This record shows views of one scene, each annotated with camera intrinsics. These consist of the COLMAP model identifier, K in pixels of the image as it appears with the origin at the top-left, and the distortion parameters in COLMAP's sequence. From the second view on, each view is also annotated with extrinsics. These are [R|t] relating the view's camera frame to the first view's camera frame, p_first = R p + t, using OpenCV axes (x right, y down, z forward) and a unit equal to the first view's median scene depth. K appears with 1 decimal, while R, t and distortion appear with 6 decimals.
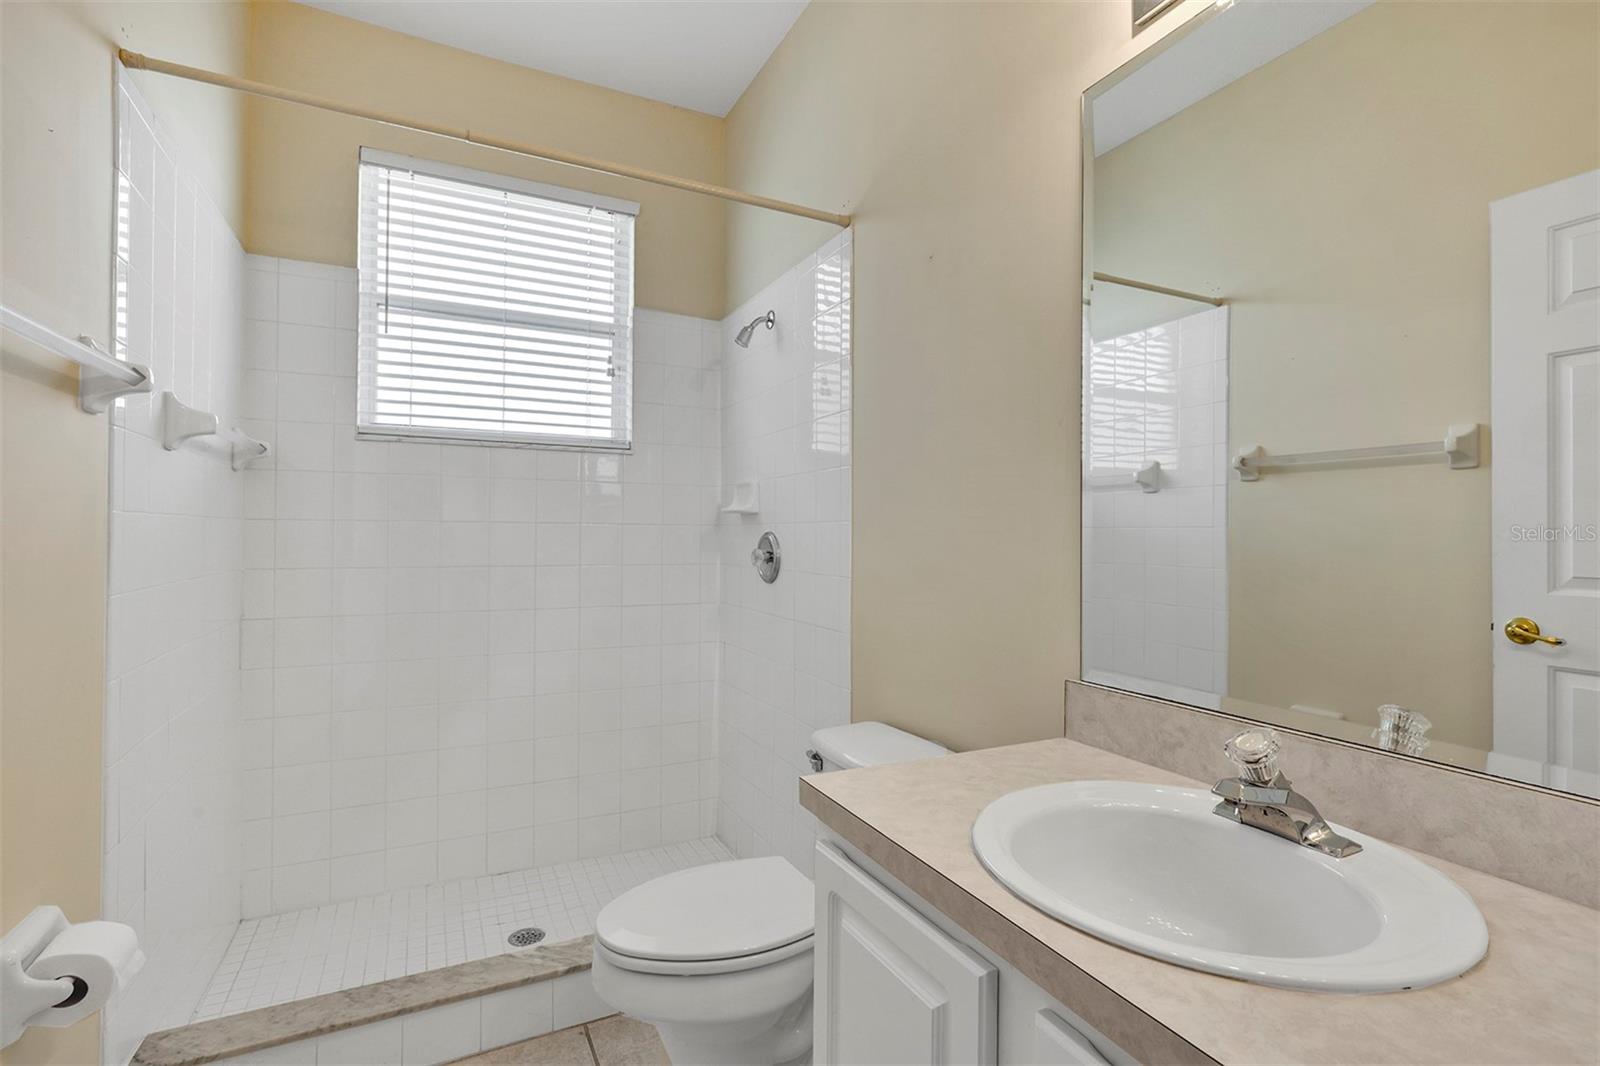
lens RADIAL K [[711.0, 0, 801.9], [0, 711.0, 532.4], [0, 0, 1]] dist [-0.004524, 0.000561]
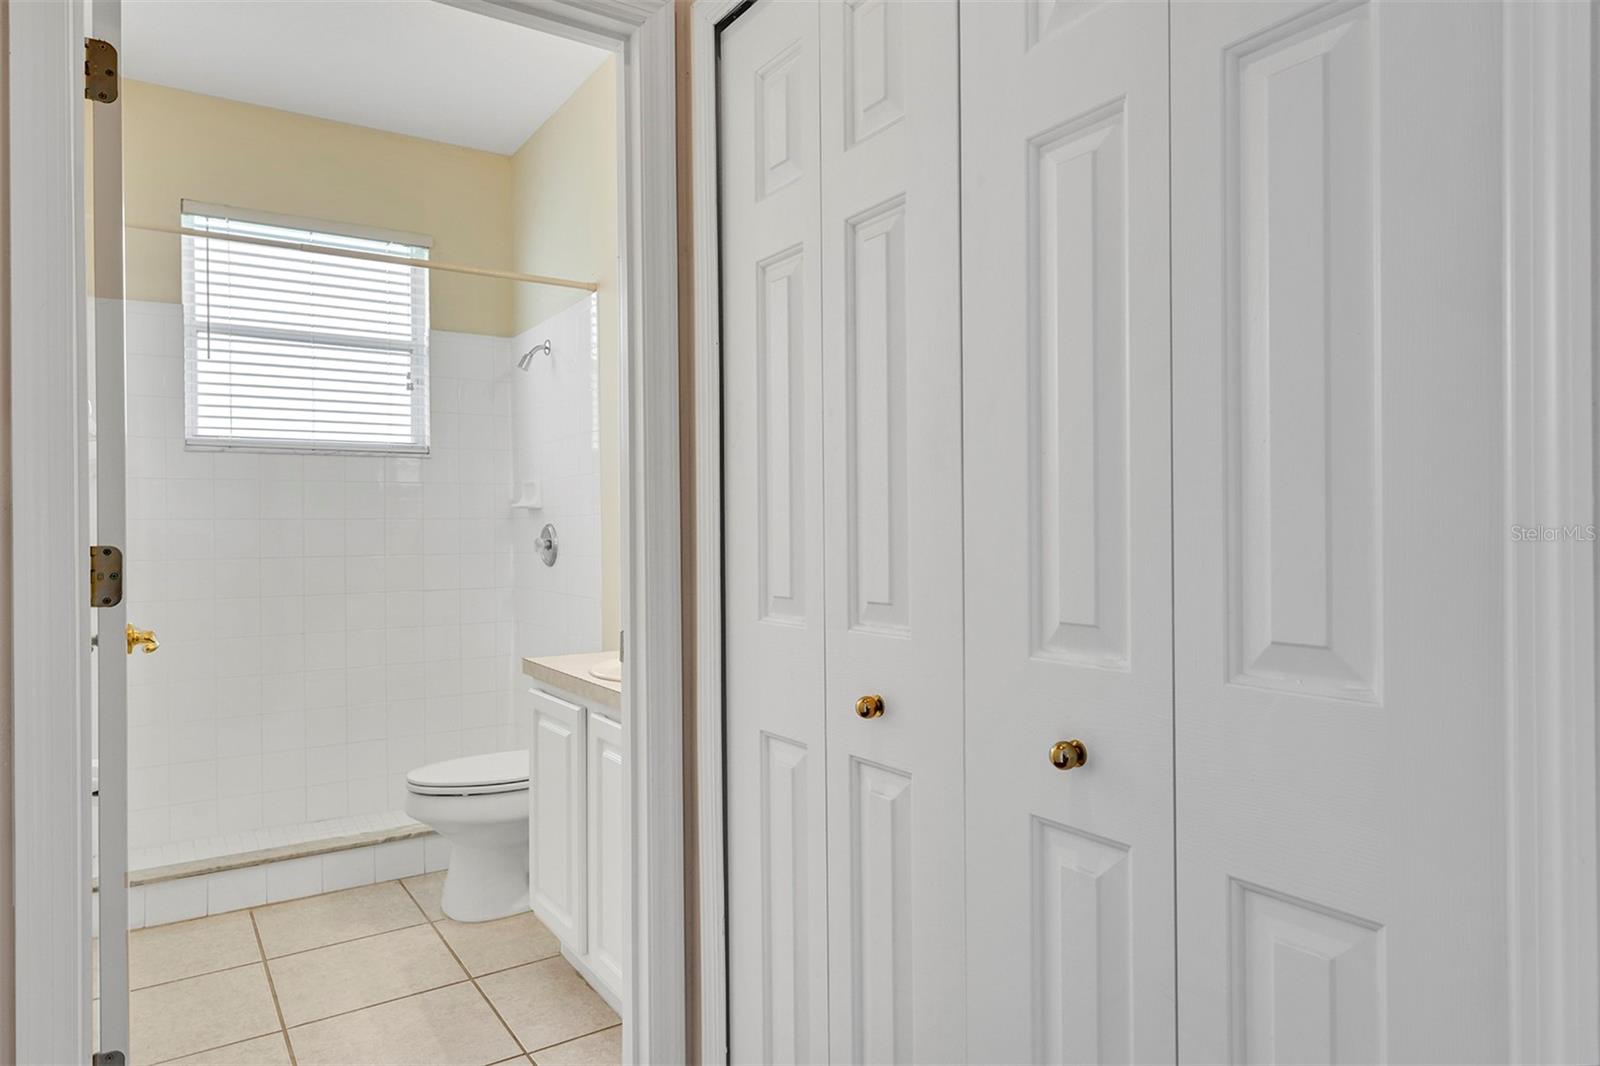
lens RADIAL K [[962.4, 0, 794.7], [0, 962.4, 530.2], [0, 0, 1]] dist [0.007703, 0.001939]
pose [[0.993360, -0.016230, 0.113893, 0.175800], [0.015519, 0.999854, 0.007128, 0.004517], [-0.113992, -0.005313, 0.993467, -0.649399]]
